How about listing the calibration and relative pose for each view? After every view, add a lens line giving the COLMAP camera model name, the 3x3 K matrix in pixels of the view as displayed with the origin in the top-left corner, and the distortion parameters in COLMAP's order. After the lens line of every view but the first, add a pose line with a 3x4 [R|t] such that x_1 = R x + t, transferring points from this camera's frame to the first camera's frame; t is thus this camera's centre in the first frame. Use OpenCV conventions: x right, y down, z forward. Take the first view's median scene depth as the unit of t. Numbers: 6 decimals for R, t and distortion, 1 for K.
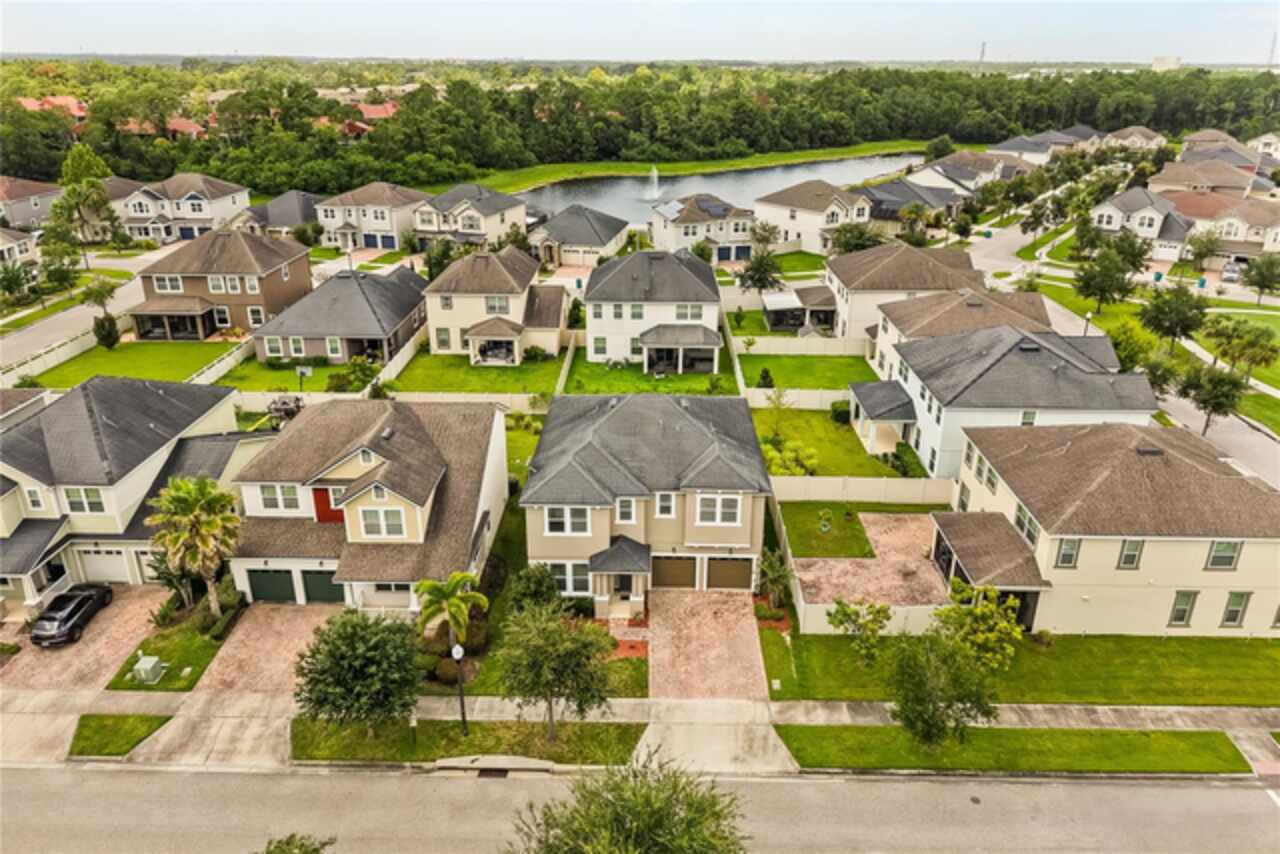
lens RADIAL K [[847.2, 0, 658.2], [0, 847.2, 428.5], [0, 0, 1]] dist [0.051871, -0.074148]
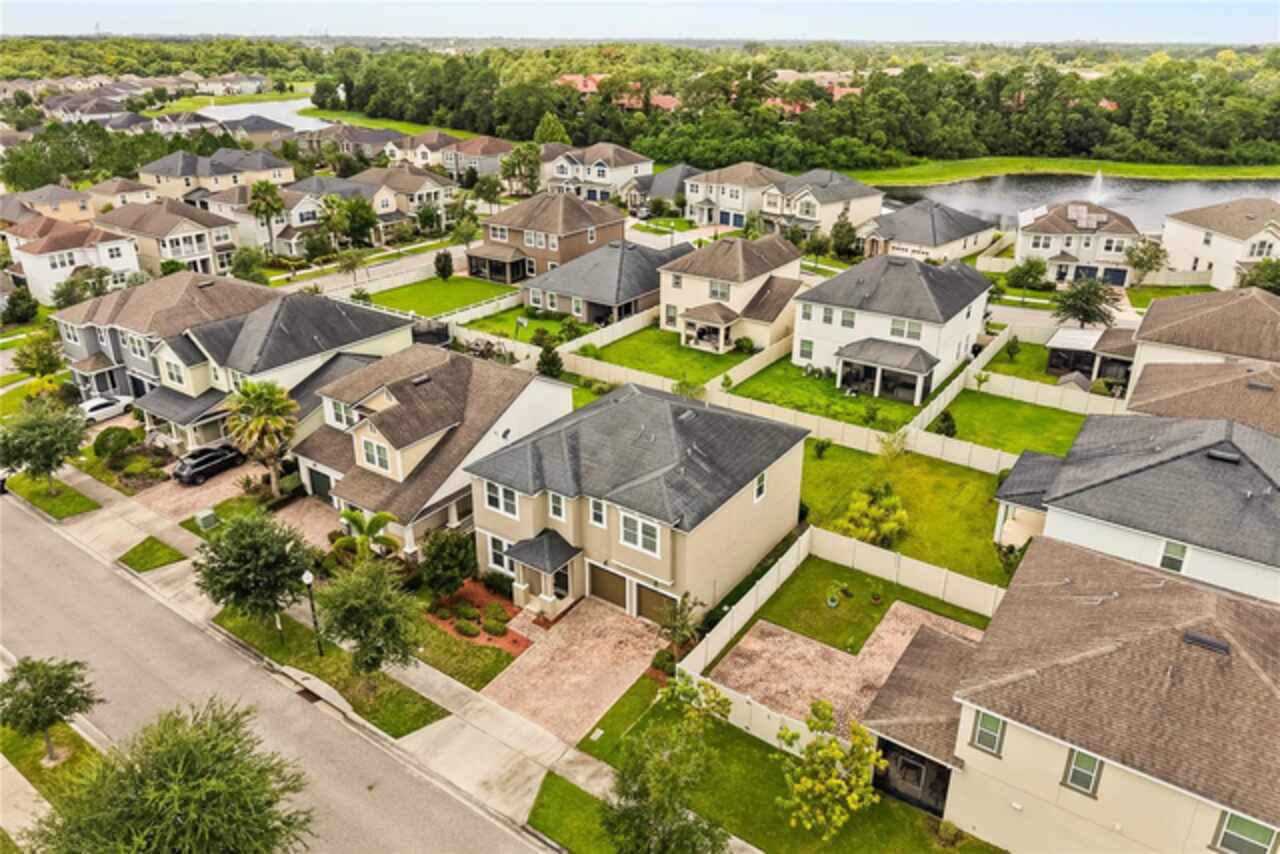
lens RADIAL K [[847.2, 0, 658.2], [0, 847.2, 428.5], [0, 0, 1]] dist [0.051871, -0.074148]
pose [[0.827666, 0.229944, -0.511953, 0.276722], [-0.221986, 0.971951, 0.077671, -0.046904], [0.515453, 0.049361, 0.855495, 0.118016]]
